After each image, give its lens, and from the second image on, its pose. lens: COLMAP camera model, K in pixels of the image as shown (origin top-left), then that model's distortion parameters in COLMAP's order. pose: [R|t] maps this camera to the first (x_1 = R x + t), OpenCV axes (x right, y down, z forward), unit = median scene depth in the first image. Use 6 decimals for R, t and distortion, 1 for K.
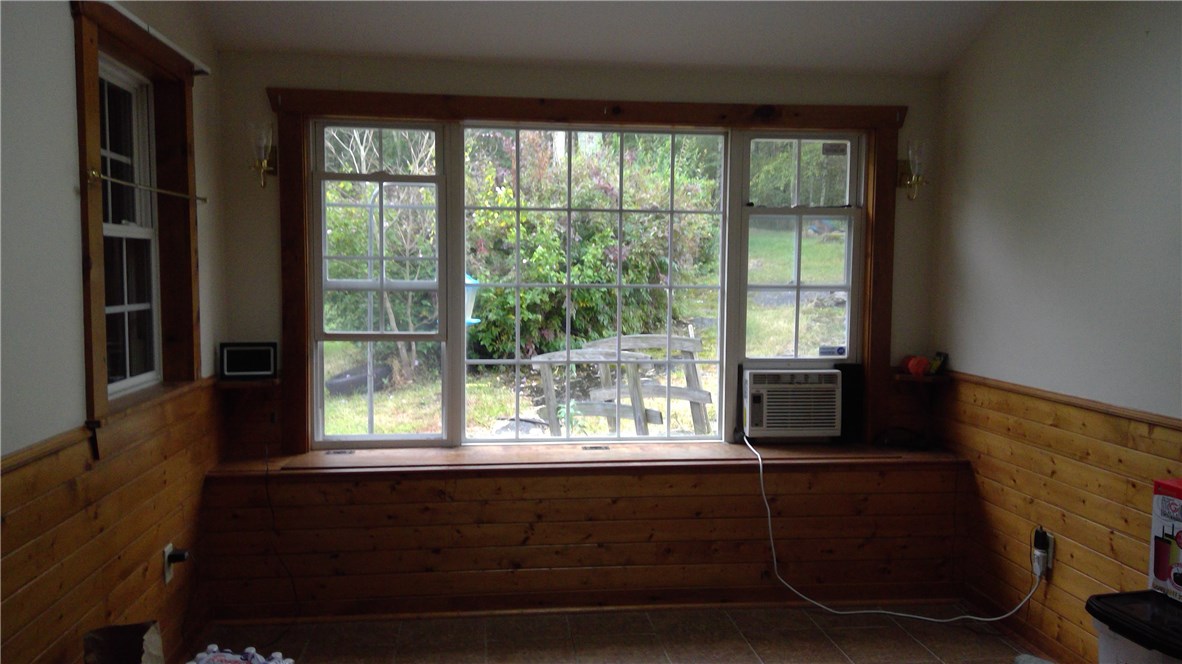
lens RADIAL K [[921.6, 0, 591.0], [0, 921.6, 332.0], [0, 0, 1]] dist [0.141859, -0.223536]
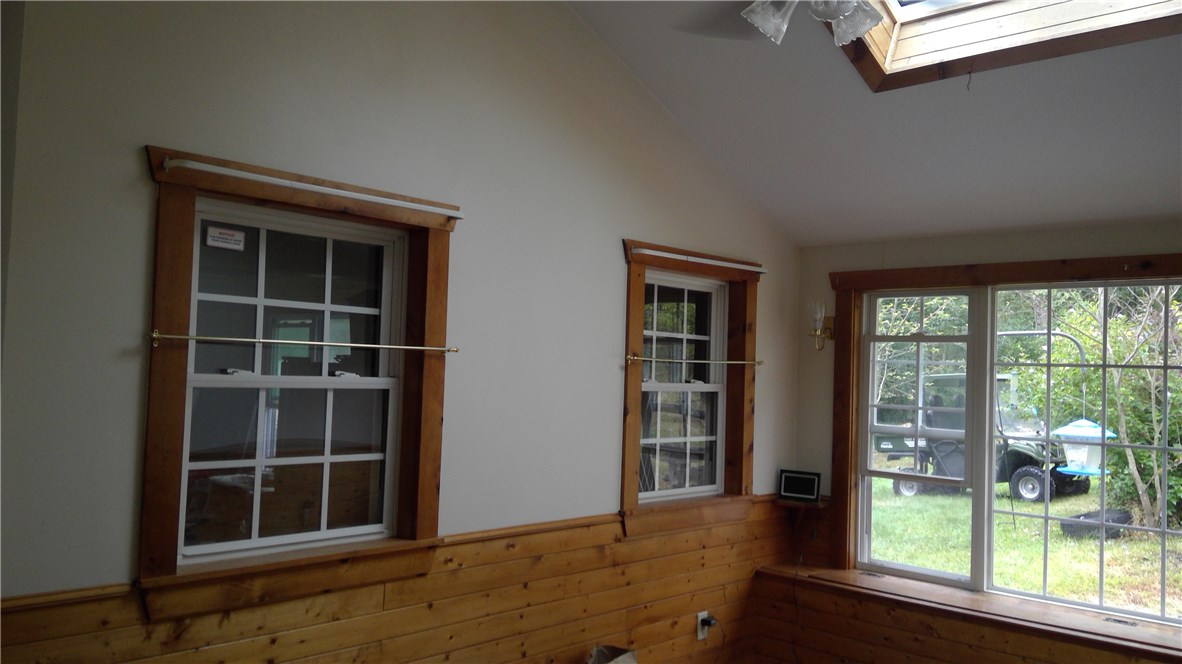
lens RADIAL K [[921.6, 0, 591.0], [0, 921.6, 332.0], [0, 0, 1]] dist [0.141859, -0.223536]
pose [[0.640176, -0.021125, -0.767938, 0.431833], [-0.077244, 0.992786, -0.091703, -0.038890], [0.764335, 0.118025, 0.633926, -0.046343]]
